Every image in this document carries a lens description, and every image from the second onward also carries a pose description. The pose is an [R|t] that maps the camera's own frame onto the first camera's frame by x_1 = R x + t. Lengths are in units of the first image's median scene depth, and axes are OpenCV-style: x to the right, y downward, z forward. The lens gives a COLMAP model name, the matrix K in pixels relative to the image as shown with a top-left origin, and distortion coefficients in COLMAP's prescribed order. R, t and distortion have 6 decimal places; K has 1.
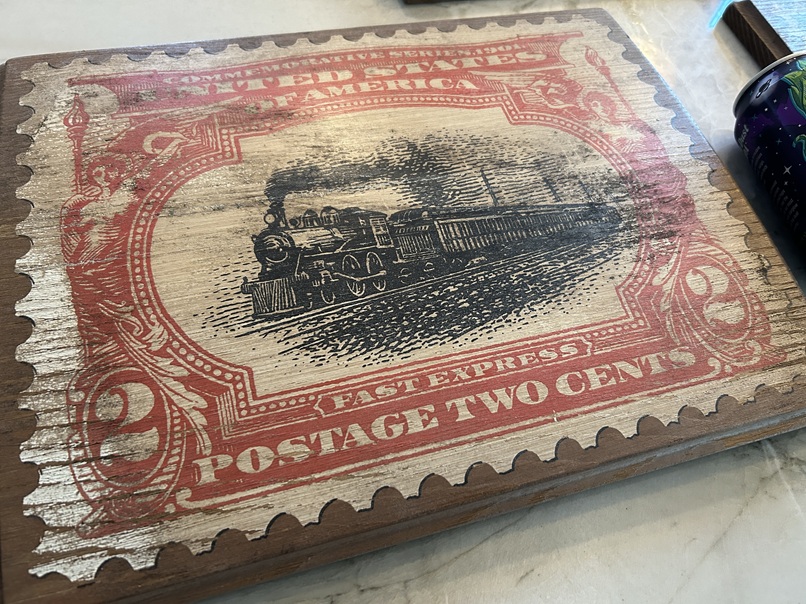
lens RADIAL K [[610.3, 0, 403.0], [0, 610.3, 302.0], [0, 0, 1]] dist [0.036878, -0.067266]
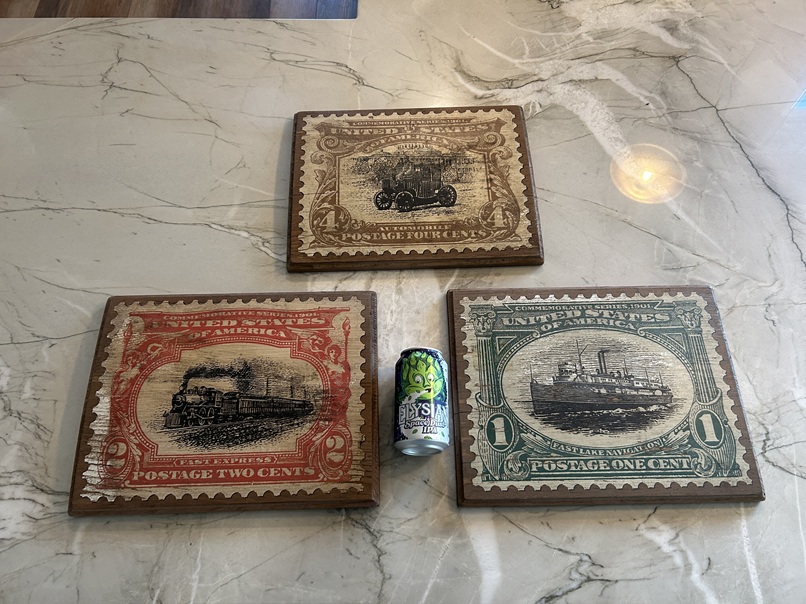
lens RADIAL K [[610.3, 0, 403.0], [0, 610.3, 302.0], [0, 0, 1]] dist [0.036878, -0.067266]
pose [[0.965114, 0.168005, -0.200820, 1.289588], [-0.161463, 0.985679, 0.048645, -0.851289], [0.206116, -0.014523, 0.978420, -1.552725]]
